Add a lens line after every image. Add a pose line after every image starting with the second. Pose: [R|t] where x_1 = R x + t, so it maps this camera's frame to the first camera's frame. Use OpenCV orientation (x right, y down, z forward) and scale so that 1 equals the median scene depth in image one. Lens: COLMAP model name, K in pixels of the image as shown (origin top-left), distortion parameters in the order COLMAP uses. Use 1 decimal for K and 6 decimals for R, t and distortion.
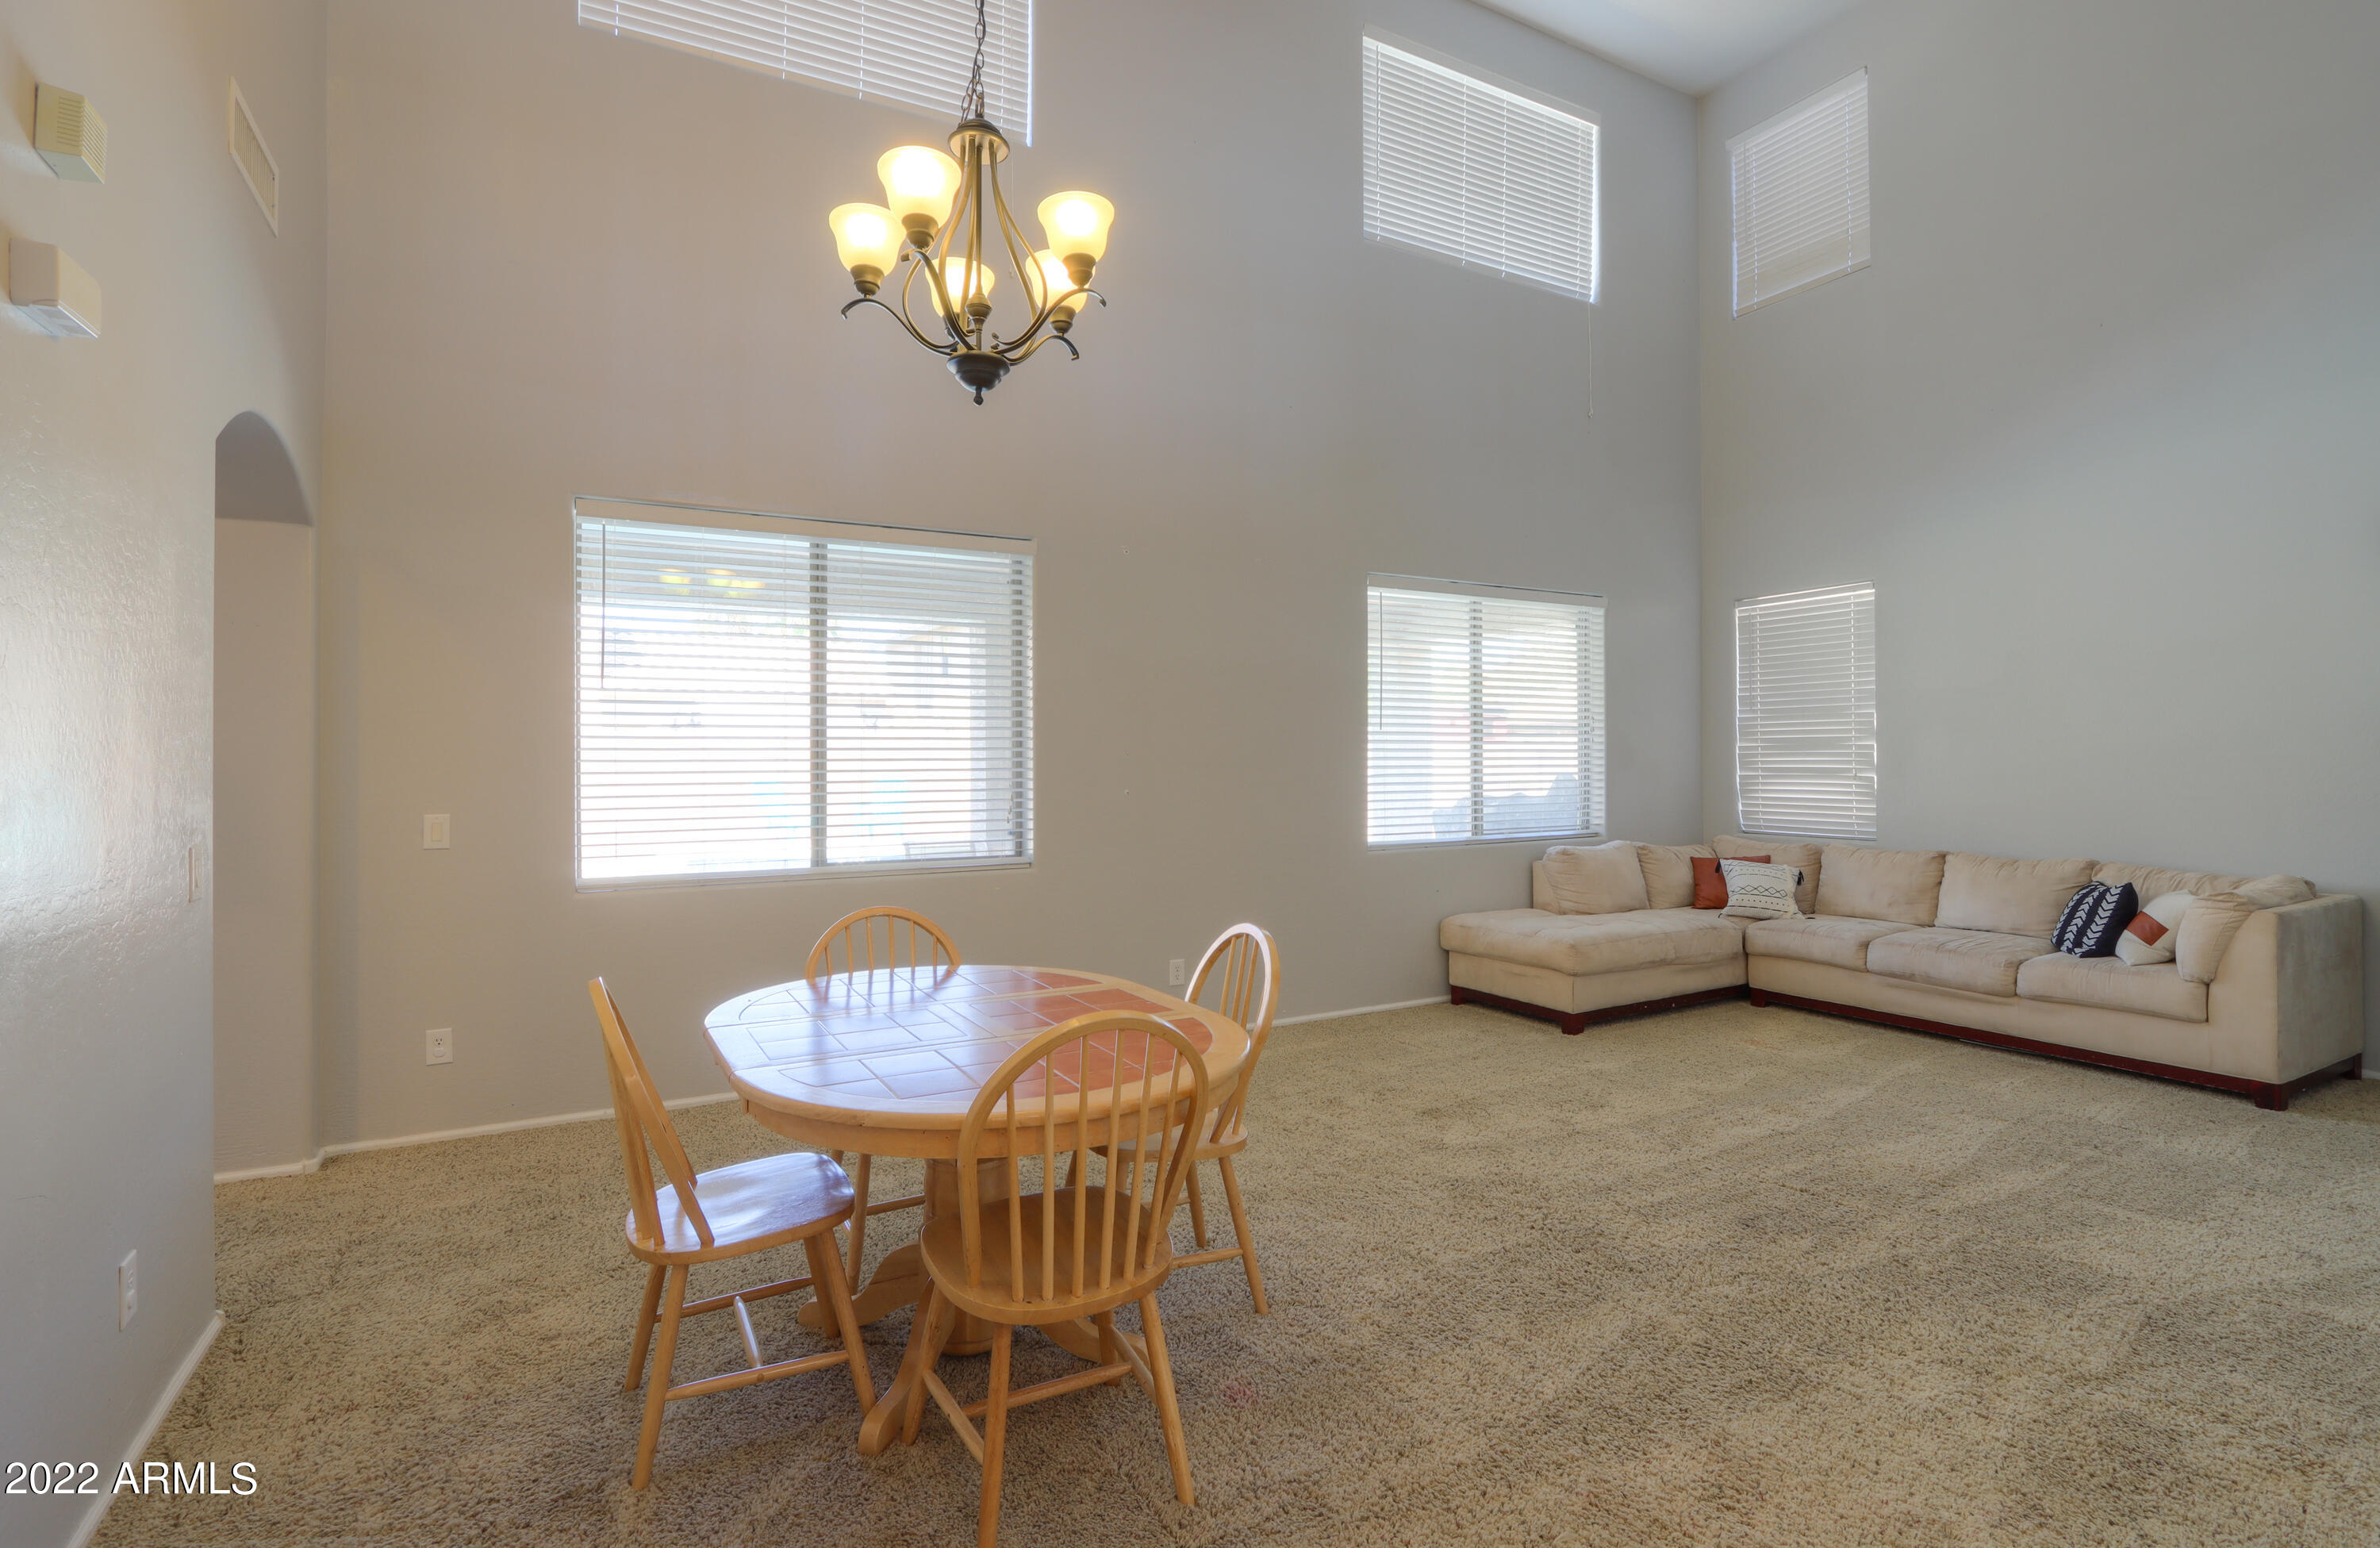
lens RADIAL K [[1120.4, 0, 1185.1], [0, 1120.4, 752.0], [0, 0, 1]] dist [-0.033683, -0.000089]
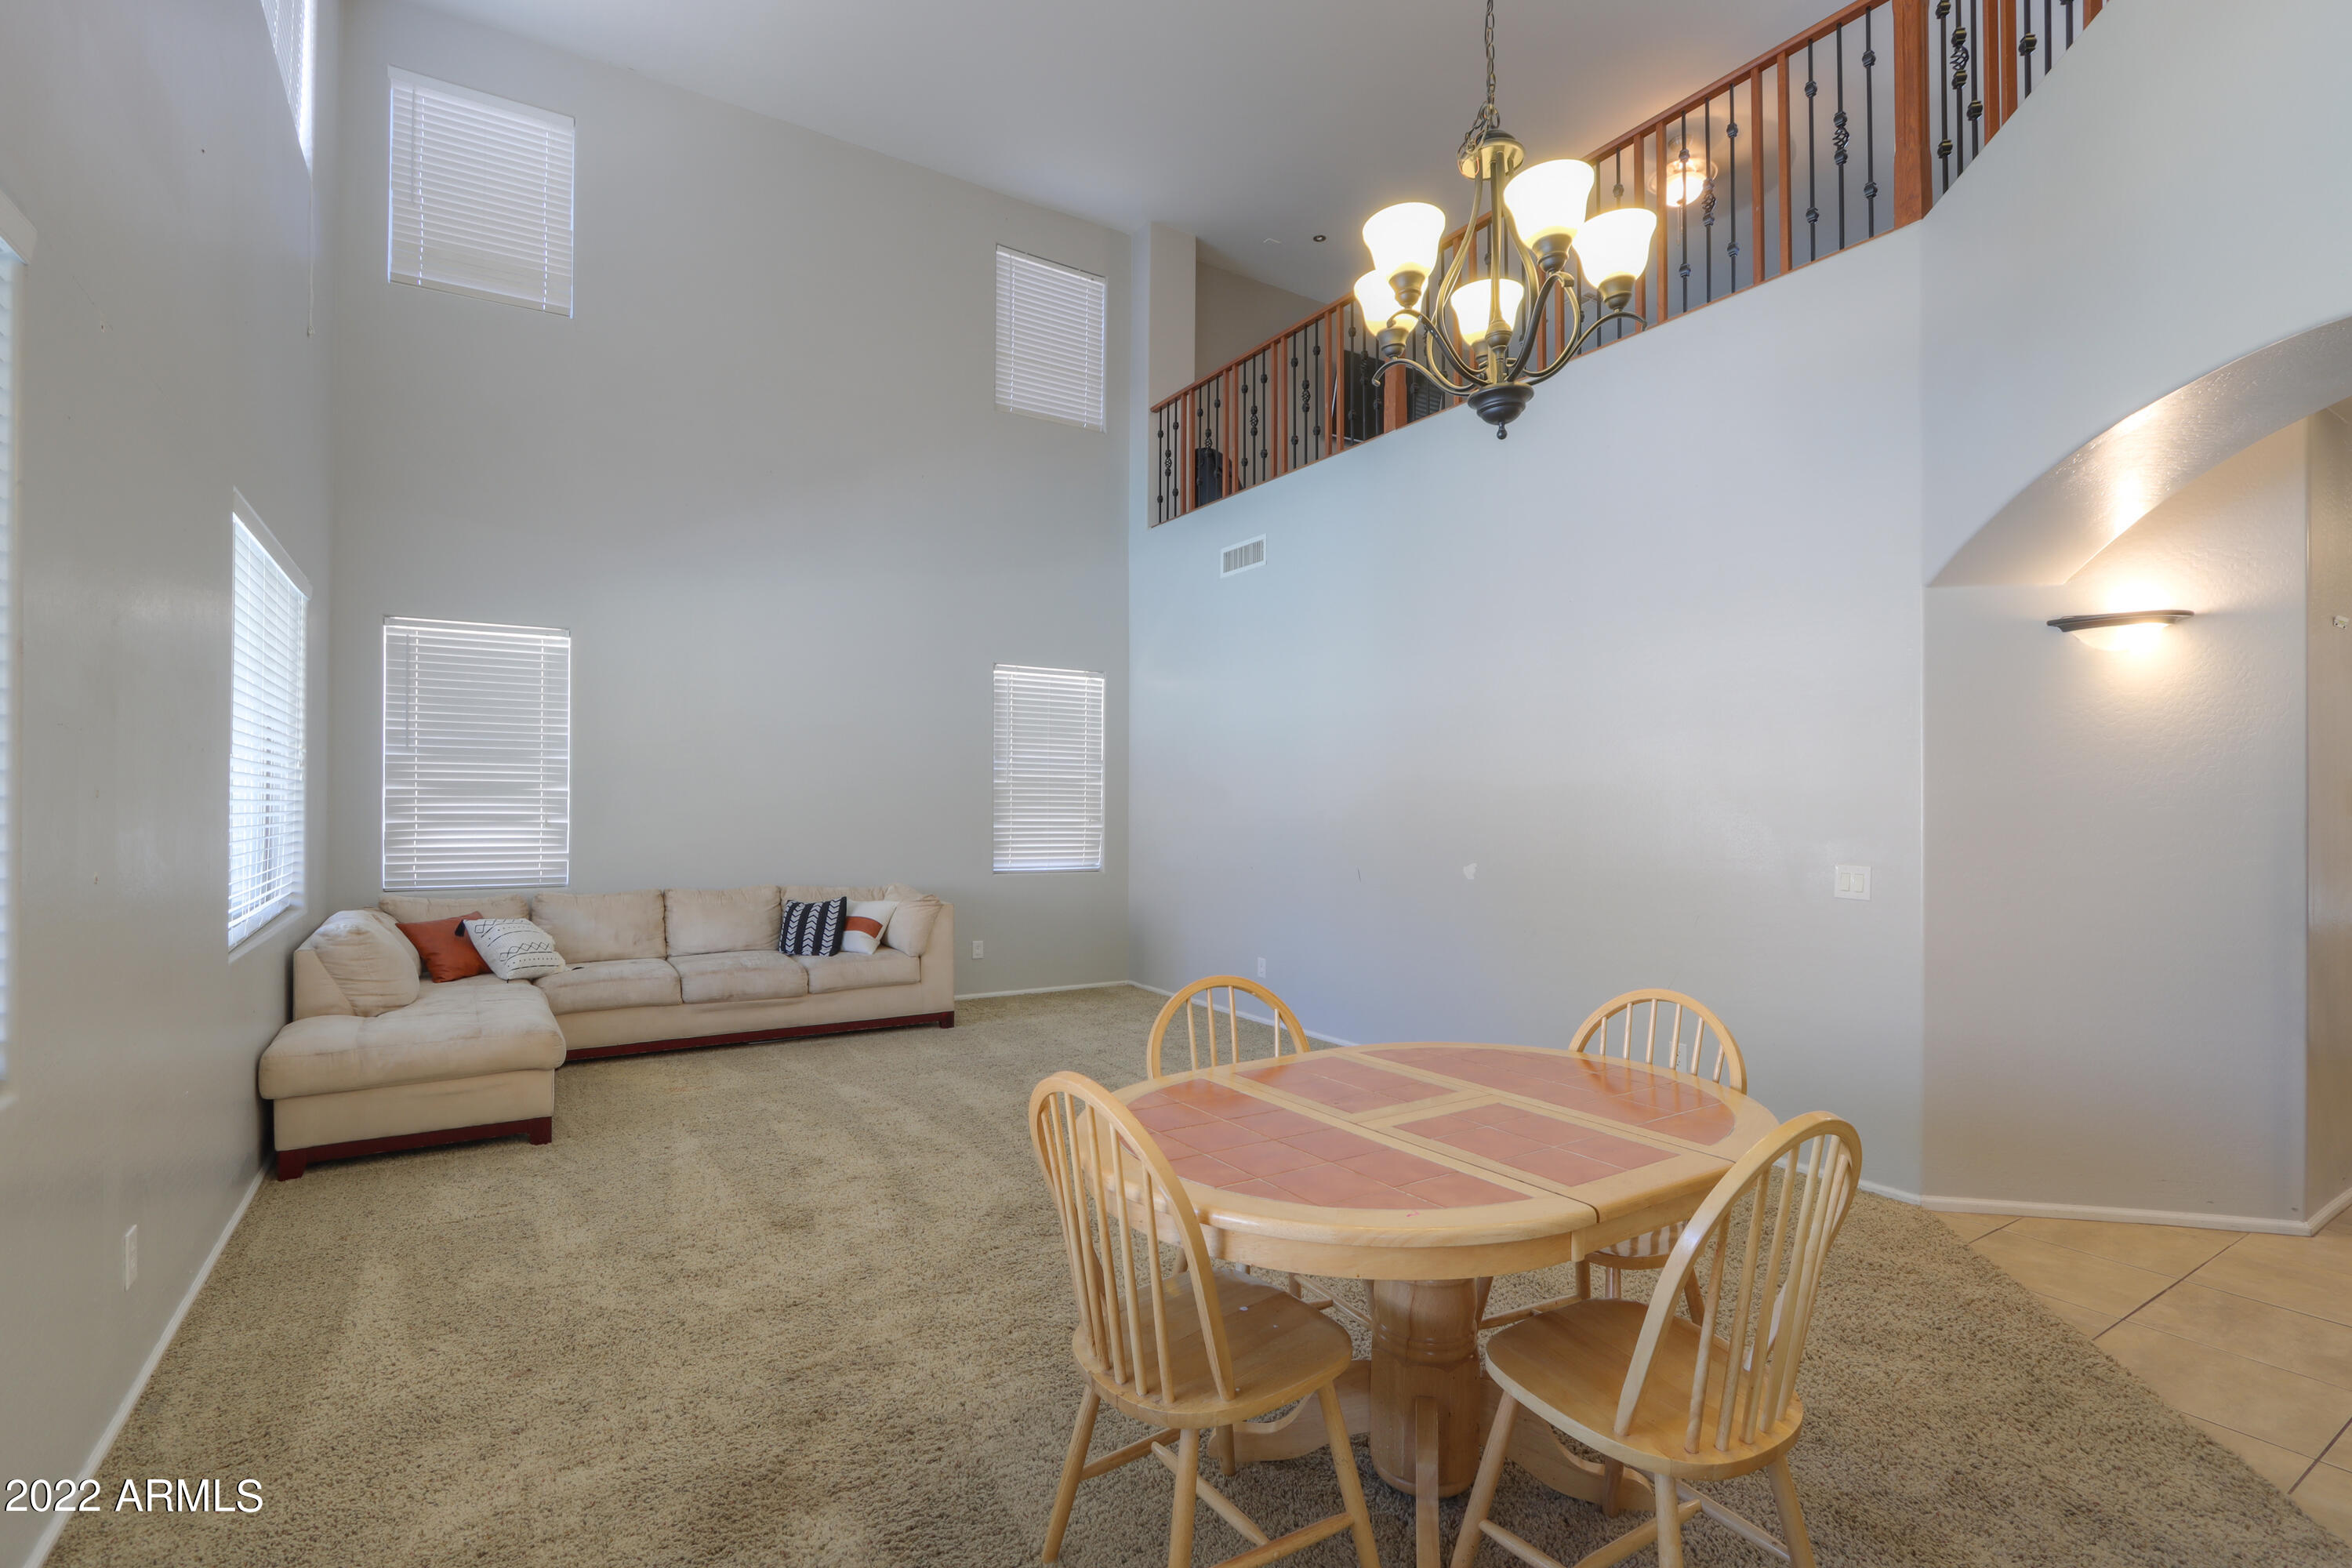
lens RADIAL K [[1096.3, 0, 1183.3], [0, 1096.3, 795.1], [0, 0, 1]] dist [-0.012303, 0.000561]
pose [[-0.066712, 0.015704, 0.997649, -0.479948], [-0.007912, 0.999836, -0.016268, 0.009868], [-0.997741, -0.008979, -0.066576, 0.591977]]
